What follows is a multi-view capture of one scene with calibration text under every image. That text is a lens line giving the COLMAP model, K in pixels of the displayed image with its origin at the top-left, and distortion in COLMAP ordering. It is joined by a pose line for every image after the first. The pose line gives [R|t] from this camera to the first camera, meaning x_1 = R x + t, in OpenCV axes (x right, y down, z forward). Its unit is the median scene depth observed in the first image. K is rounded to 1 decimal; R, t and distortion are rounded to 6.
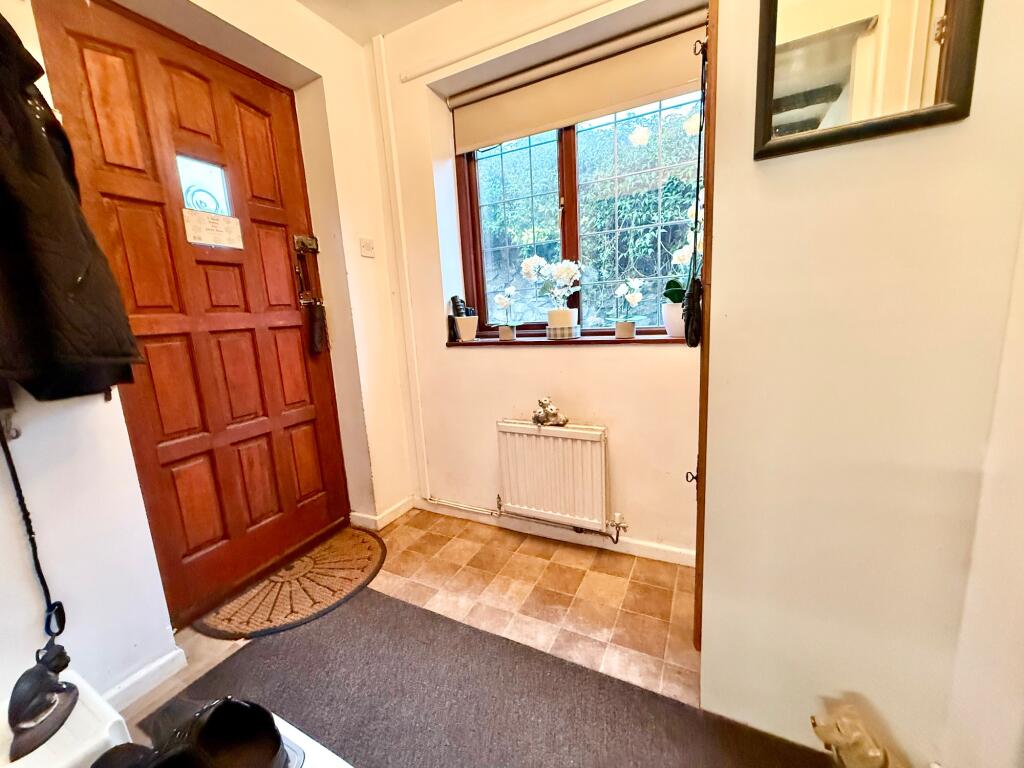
lens RADIAL K [[406.8, 0, 510.8], [0, 406.8, 383.0], [0, 0, 1]] dist [-0.001117, 0.001254]
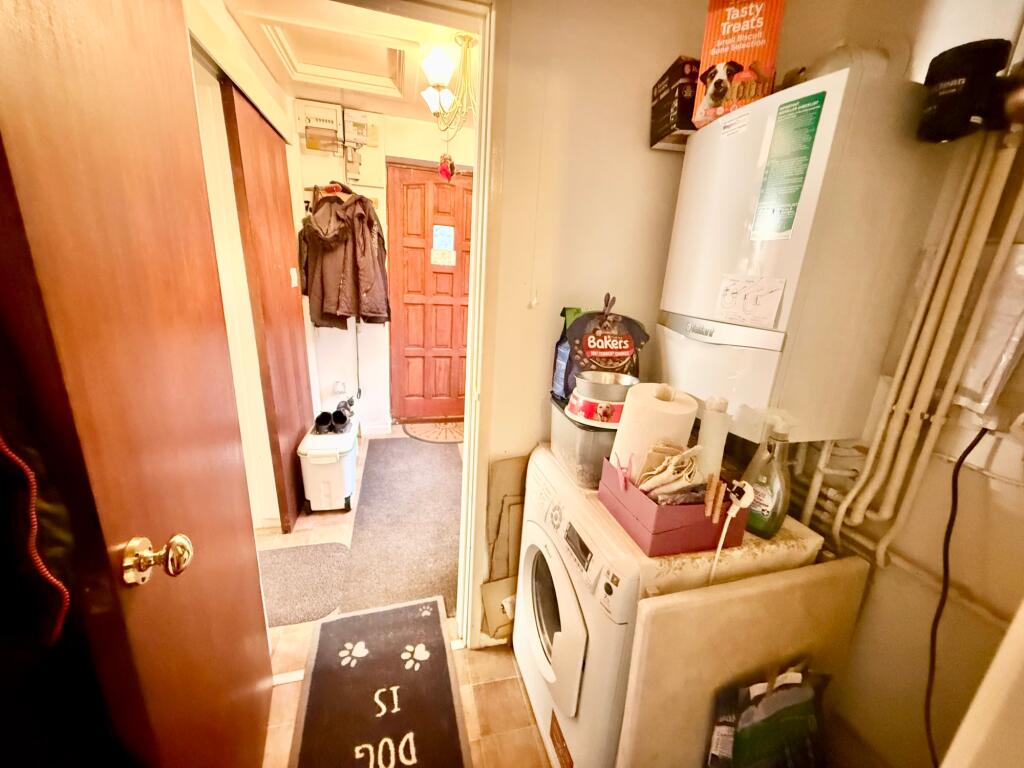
lens RADIAL K [[406.8, 0, 508.8], [0, 406.8, 383.8], [0, 0, 1]] dist [-0.001117, 0.001254]
pose [[0.674062, 0.296611, -0.676507, 1.168747], [-0.229114, 0.954624, 0.190263, -0.230845], [0.702244, 0.026748, 0.711433, -0.270054]]
